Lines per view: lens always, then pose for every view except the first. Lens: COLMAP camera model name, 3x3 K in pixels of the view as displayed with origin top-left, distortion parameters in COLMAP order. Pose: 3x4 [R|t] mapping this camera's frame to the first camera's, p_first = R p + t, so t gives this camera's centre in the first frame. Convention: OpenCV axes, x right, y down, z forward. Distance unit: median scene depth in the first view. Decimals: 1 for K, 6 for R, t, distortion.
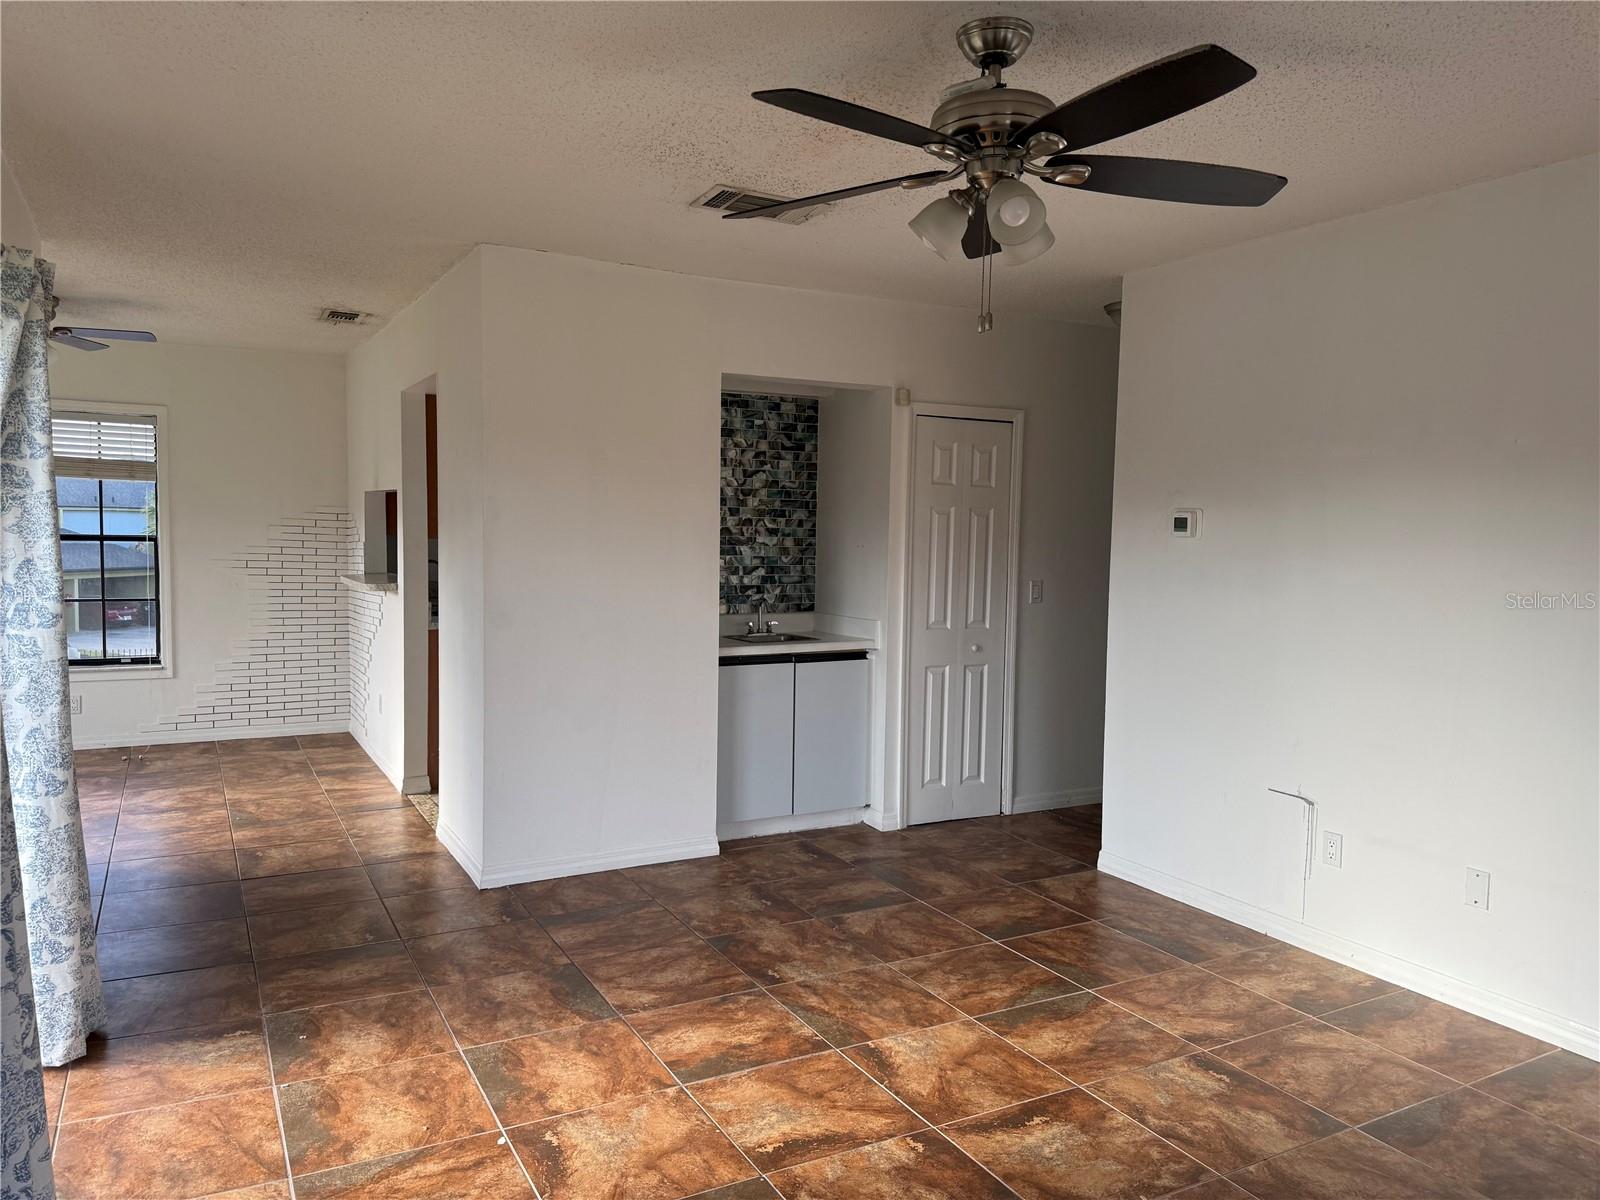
lens RADIAL K [[1139.0, 0, 800.0], [0, 1139.0, 600.0], [0, 0, 1]] dist [0.087447, -0.125404]
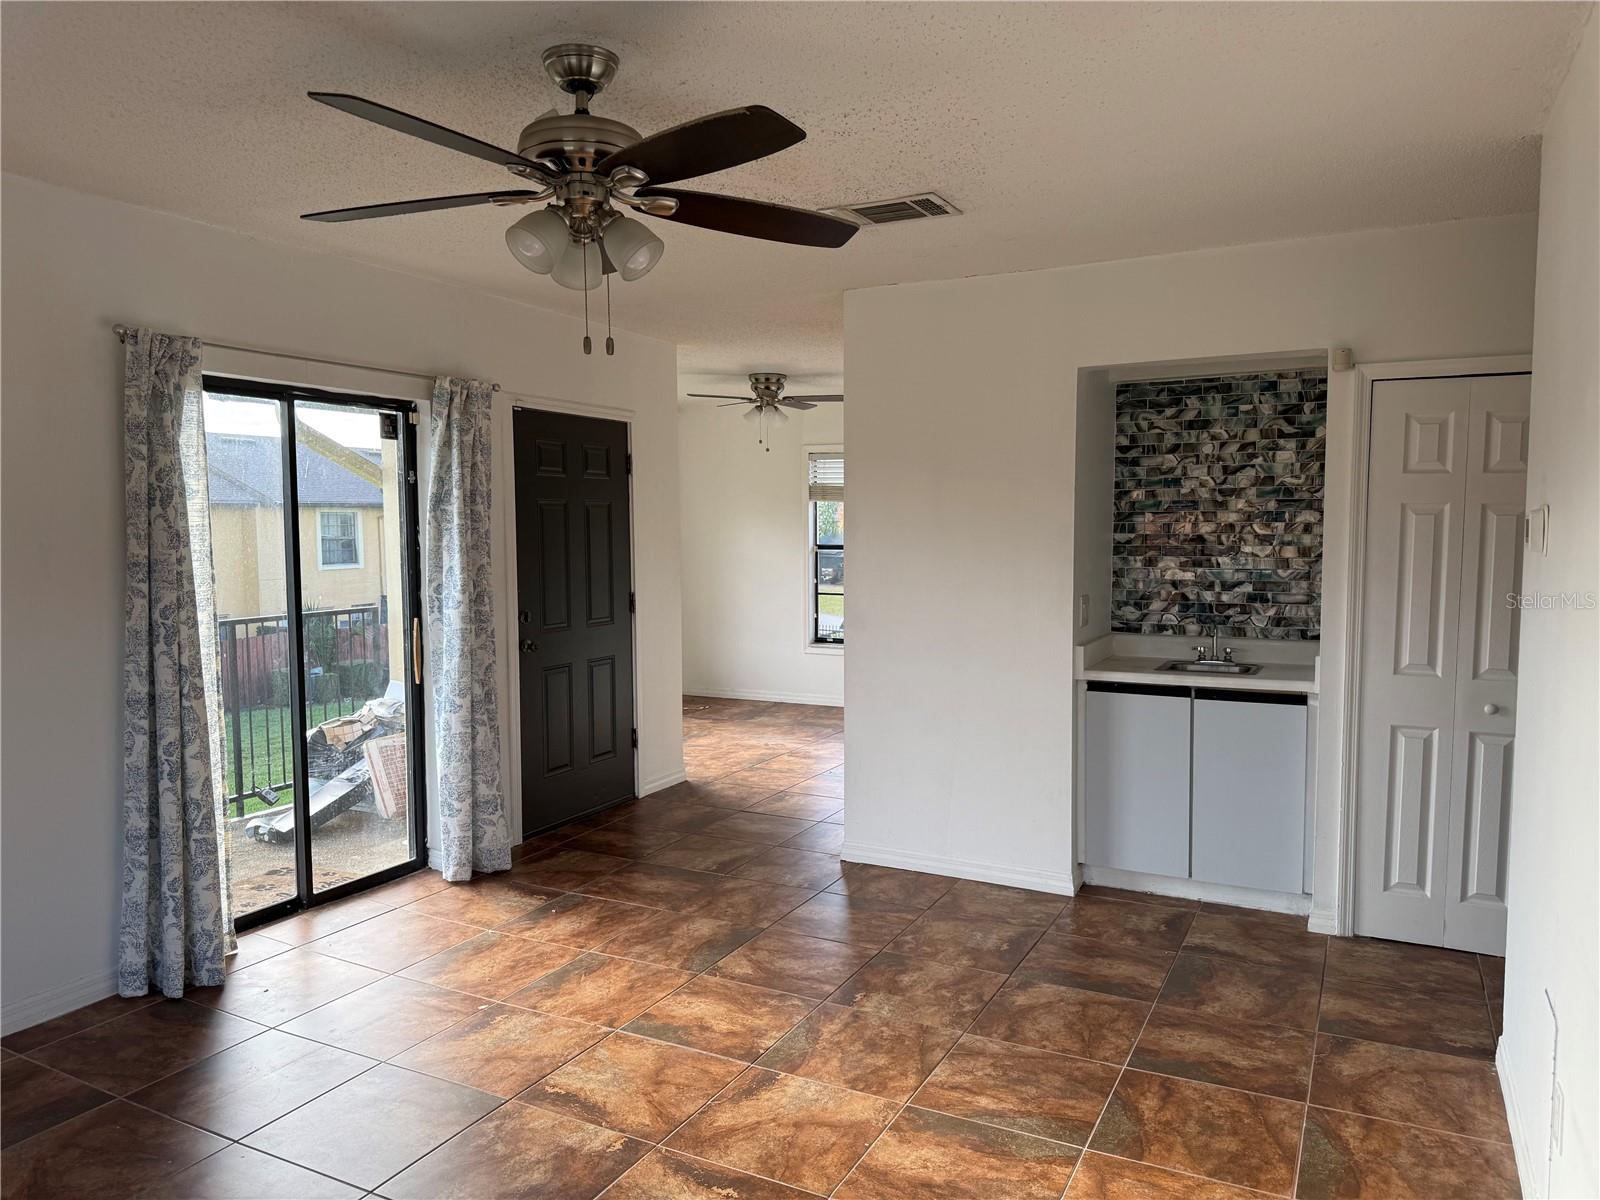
lens RADIAL K [[1136.1, 0, 778.8], [0, 1136.1, 608.3], [0, 0, 1]] dist [0.133756, -0.215740]
pose [[0.550661, 0.045626, -0.833481, 0.628113], [-0.039249, 0.998816, 0.028746, -0.027082], [0.833806, 0.016884, 0.551800, 0.331414]]
